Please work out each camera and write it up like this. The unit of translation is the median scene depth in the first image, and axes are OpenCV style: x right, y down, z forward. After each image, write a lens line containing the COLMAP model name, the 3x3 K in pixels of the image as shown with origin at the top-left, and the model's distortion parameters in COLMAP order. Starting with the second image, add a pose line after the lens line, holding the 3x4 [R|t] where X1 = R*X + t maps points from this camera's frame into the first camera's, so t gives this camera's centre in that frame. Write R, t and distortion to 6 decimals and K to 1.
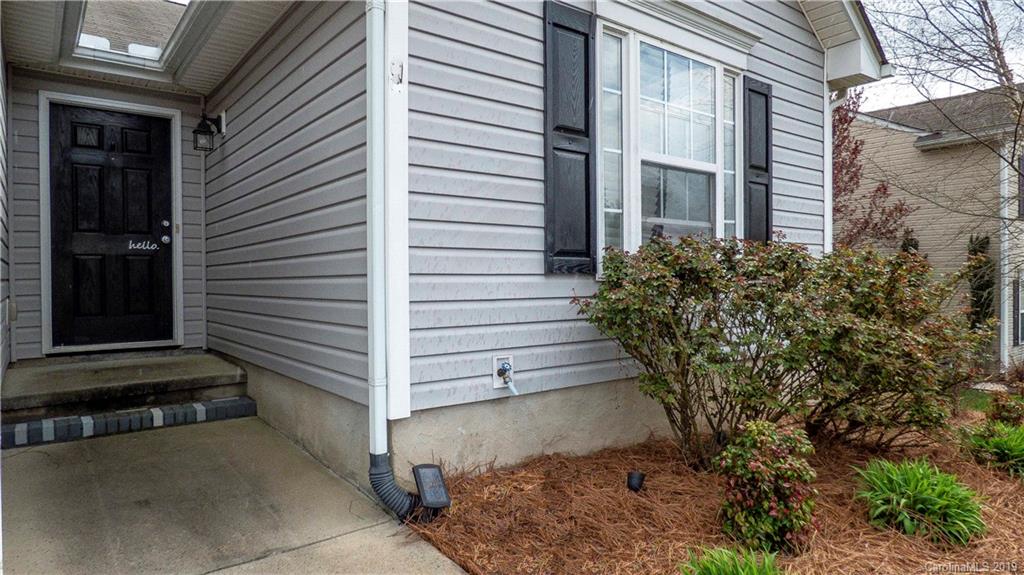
lens RADIAL K [[618.7, 0, 511.7], [0, 618.7, 280.9], [0, 0, 1]] dist [-0.048568, 0.046916]
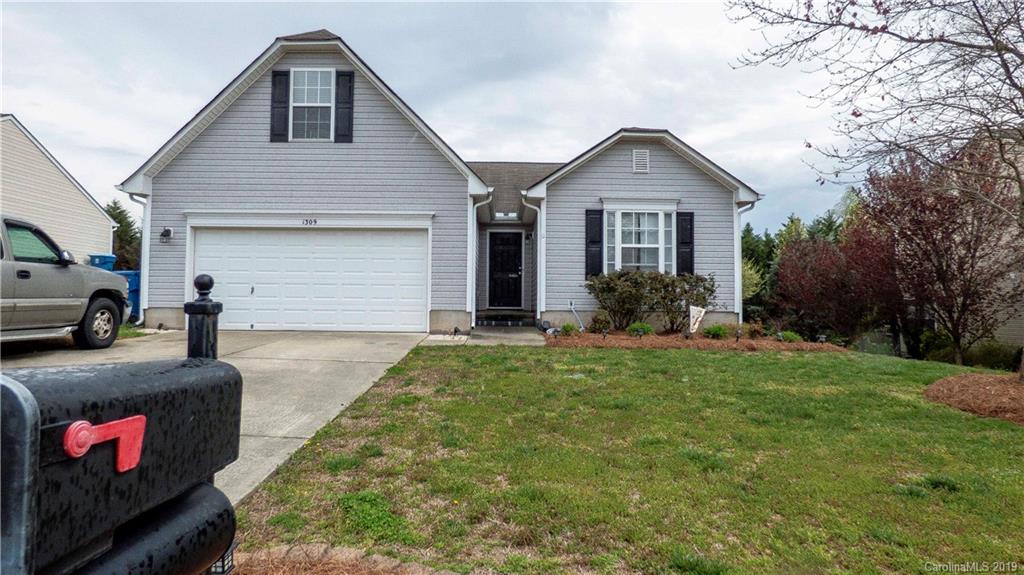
lens RADIAL K [[618.7, 0, 511.7], [0, 618.7, 280.9], [0, 0, 1]] dist [-0.048568, 0.046916]
pose [[0.795315, -0.016535, -0.605971, 1.597028], [-0.014007, 0.998860, -0.045640, 0.138260], [0.606035, 0.044786, 0.794176, -1.841611]]
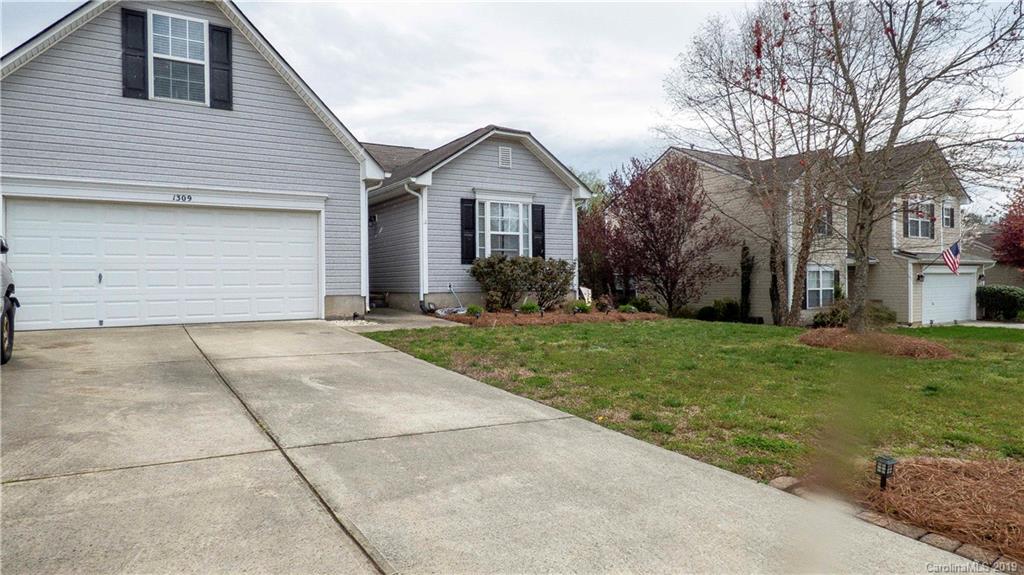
lens RADIAL K [[618.7, 0, 511.7], [0, 618.7, 280.9], [0, 0, 1]] dist [-0.048568, 0.046916]
pose [[0.994555, -0.004965, -0.104099, 0.653680], [0.005050, 0.999987, 0.000552, 0.082585], [0.104095, -0.001075, 0.994567, -2.469718]]
